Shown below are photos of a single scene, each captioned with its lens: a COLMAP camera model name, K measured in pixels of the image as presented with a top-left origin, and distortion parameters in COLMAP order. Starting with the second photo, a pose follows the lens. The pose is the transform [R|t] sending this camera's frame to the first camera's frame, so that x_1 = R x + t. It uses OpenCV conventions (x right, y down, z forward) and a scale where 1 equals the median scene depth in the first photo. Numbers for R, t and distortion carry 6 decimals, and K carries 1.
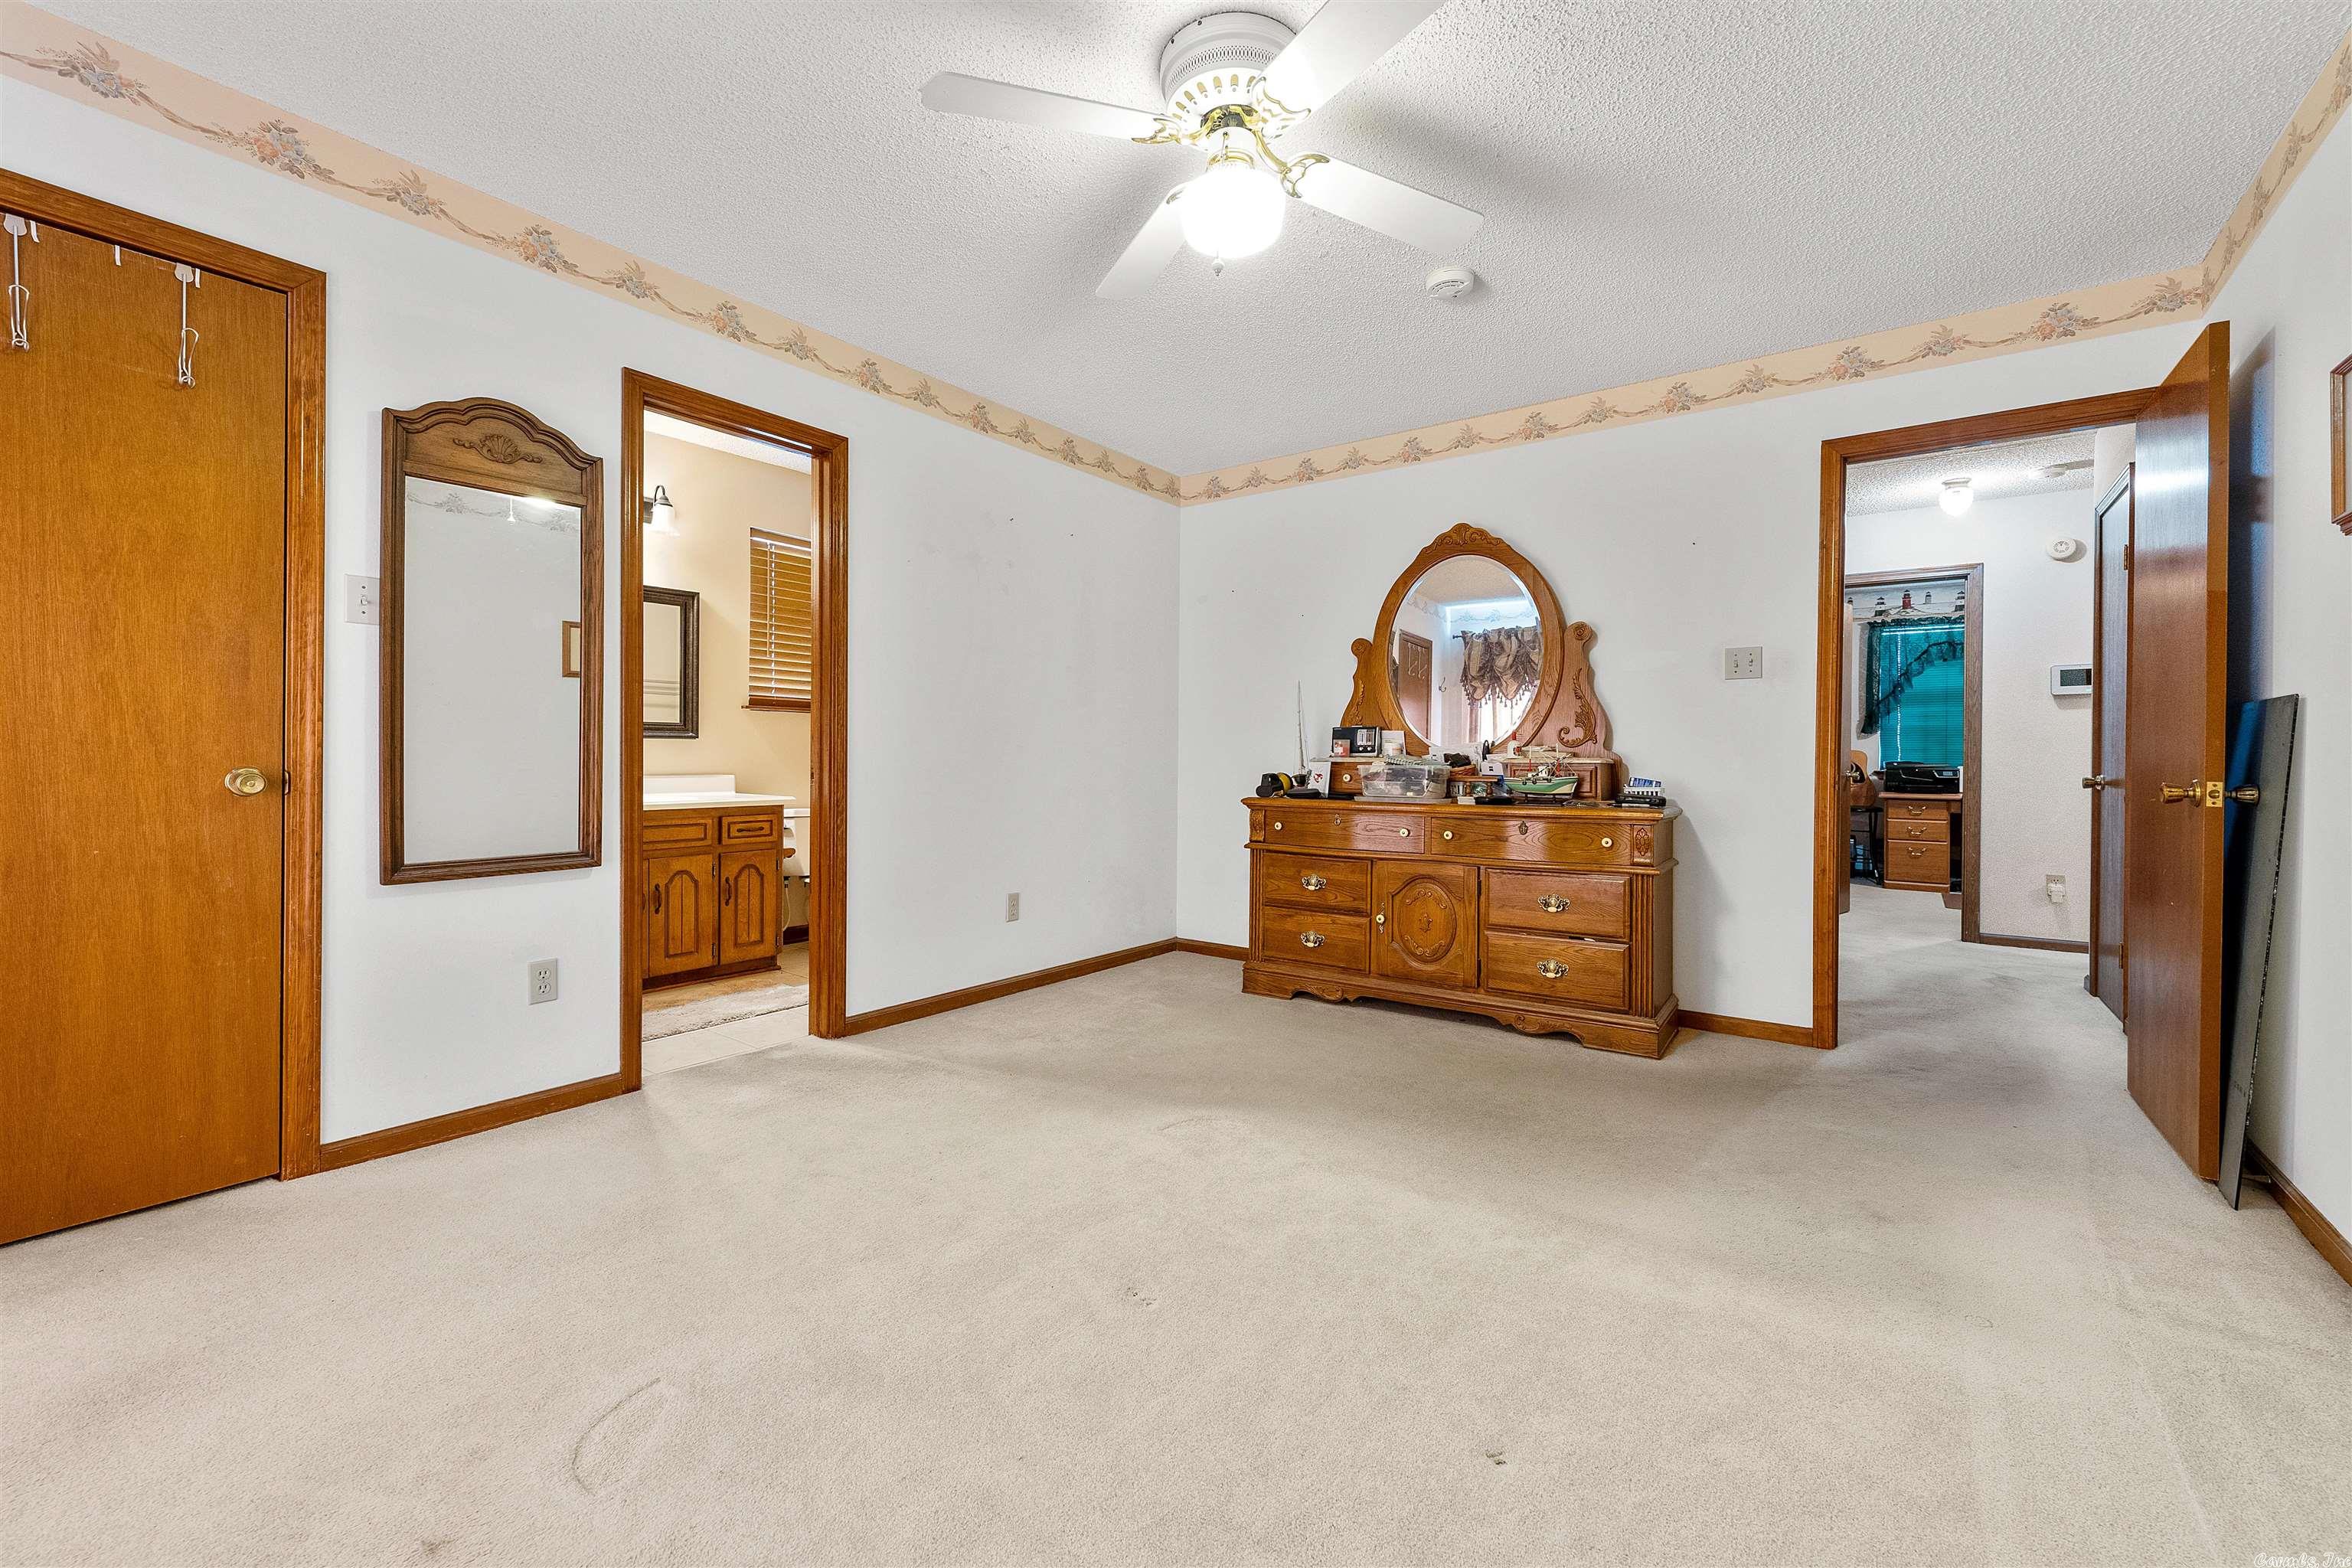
lens RADIAL K [[961.4, 0, 1189.9], [0, 961.4, 755.9], [0, 0, 1]] dist [0.006606, -0.000030]
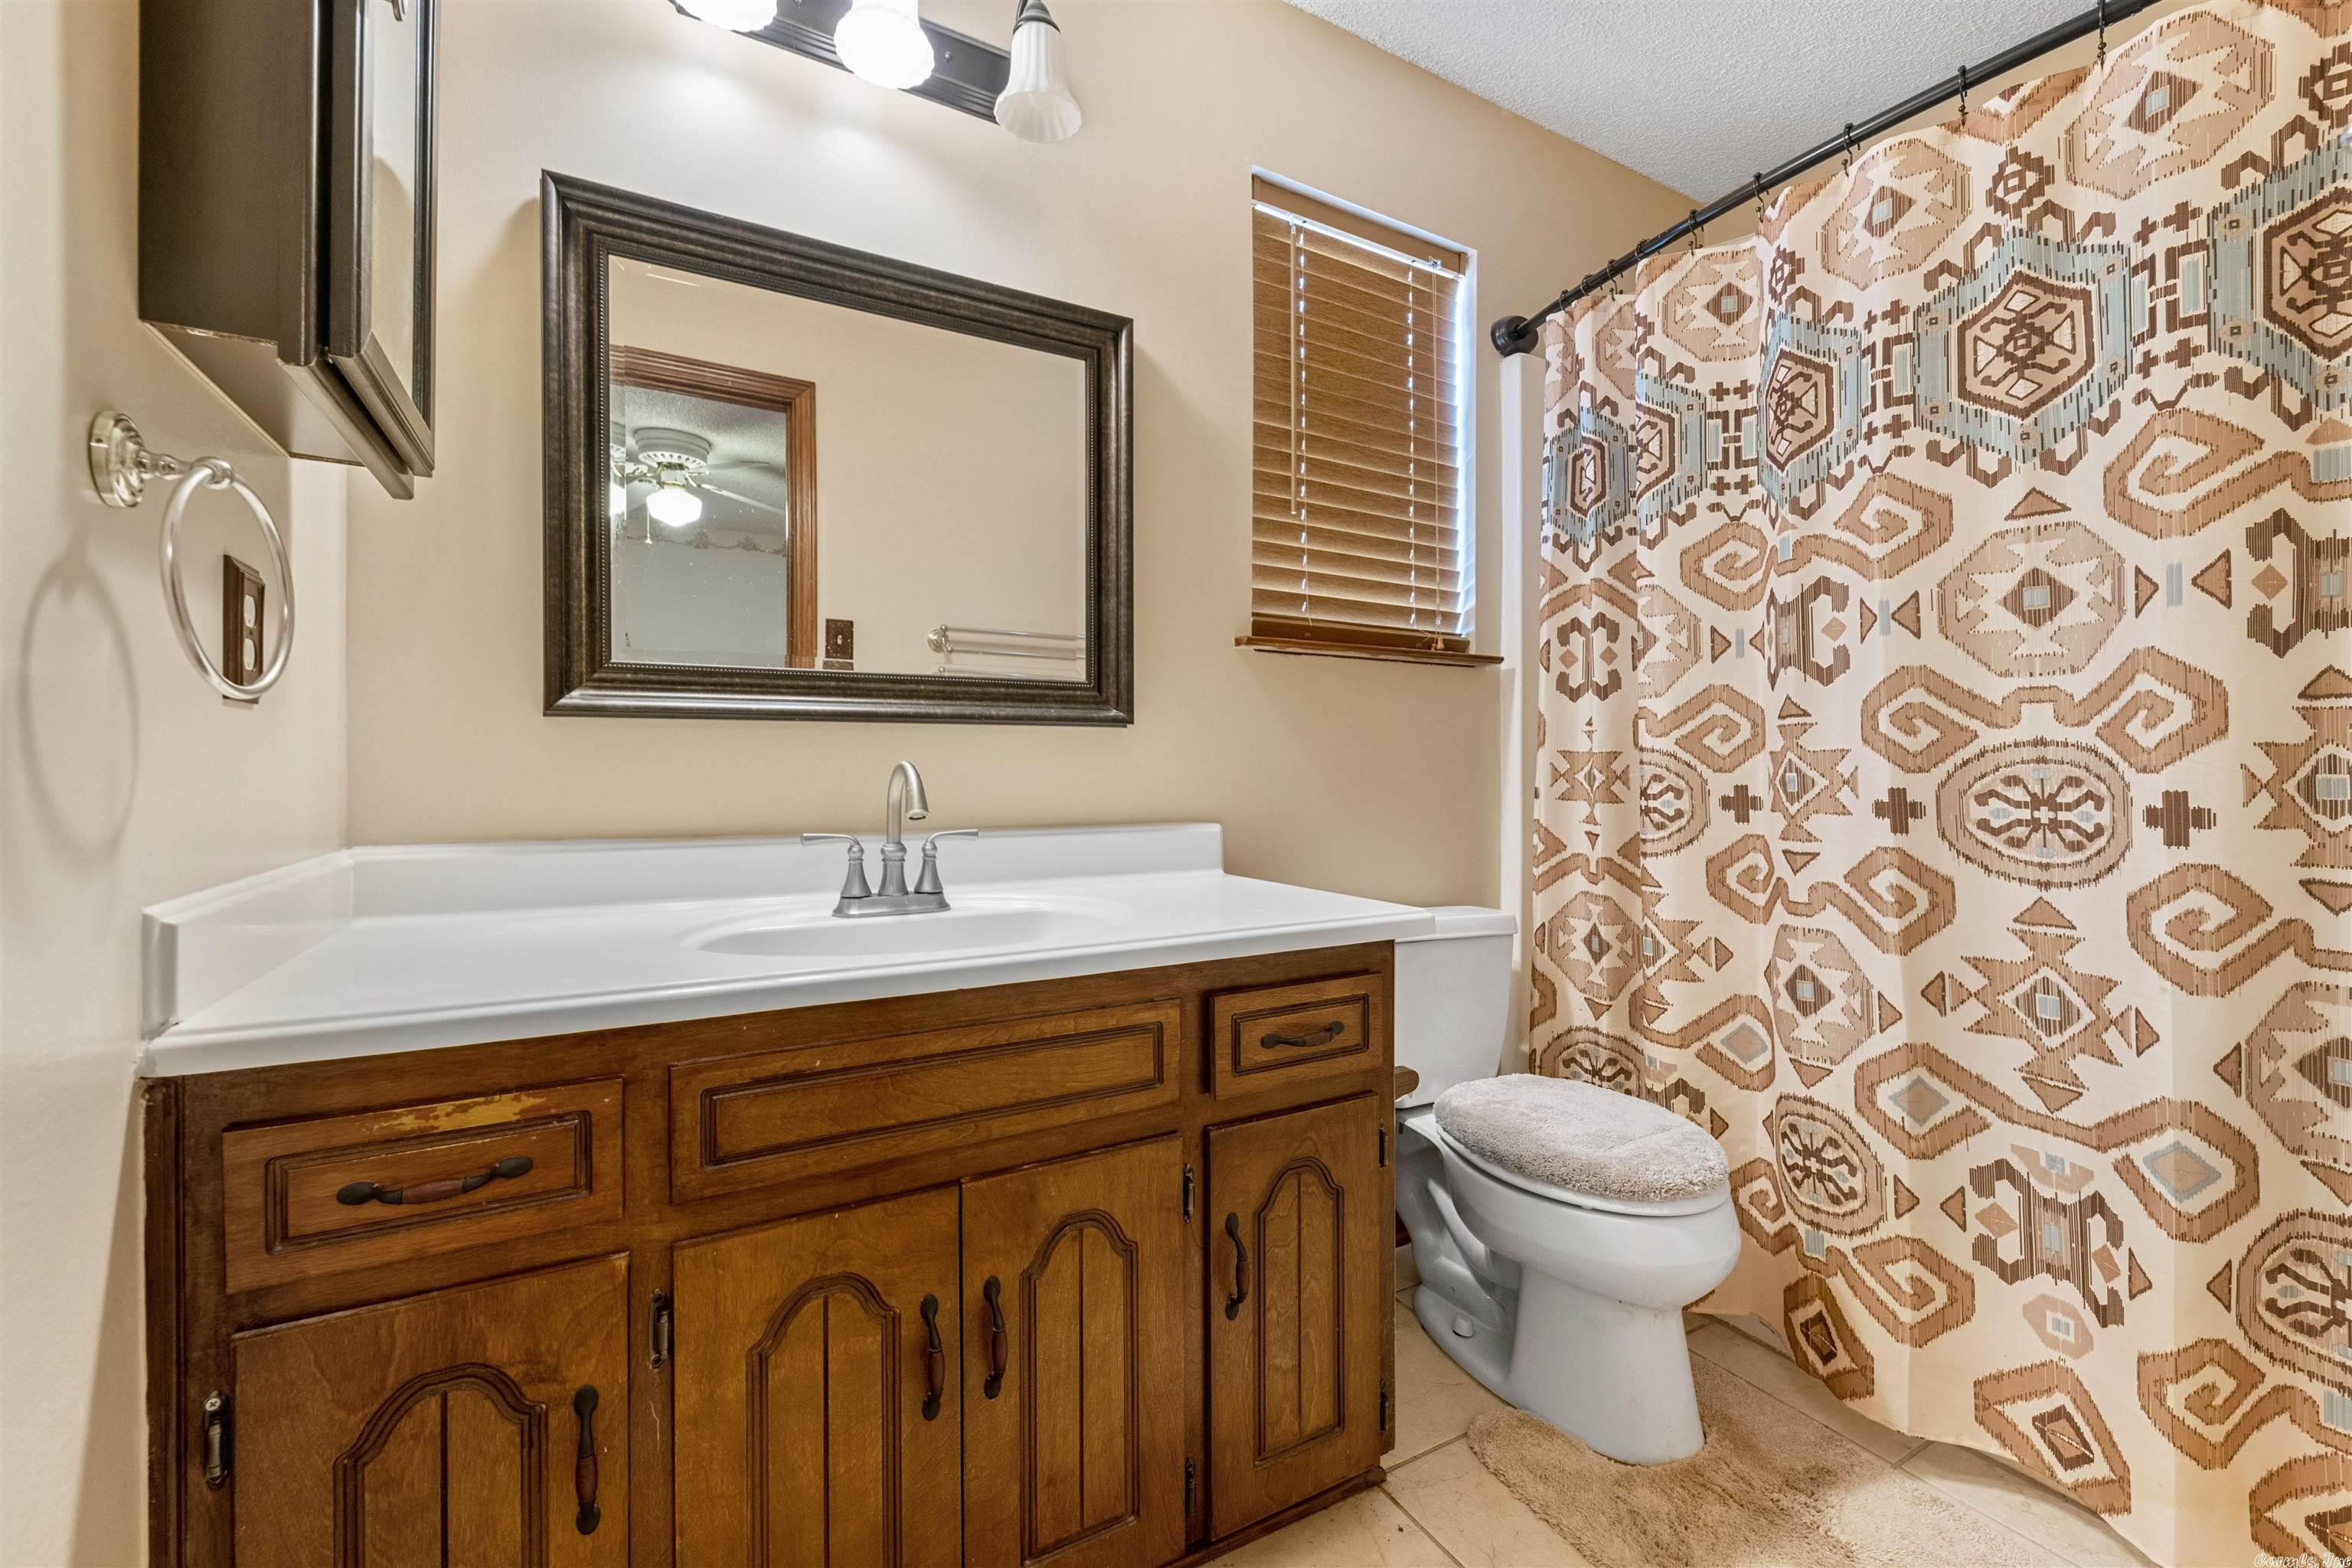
lens RADIAL K [[961.4, 0, 1177.0], [0, 961.4, 769.6], [0, 0, 1]] dist [0.006606, -0.000030]
pose [[0.905618, -0.005770, -0.424054, -0.392619], [0.007328, 0.999971, 0.002044, -0.000615], [0.424030, -0.004959, 0.905635, 0.776244]]
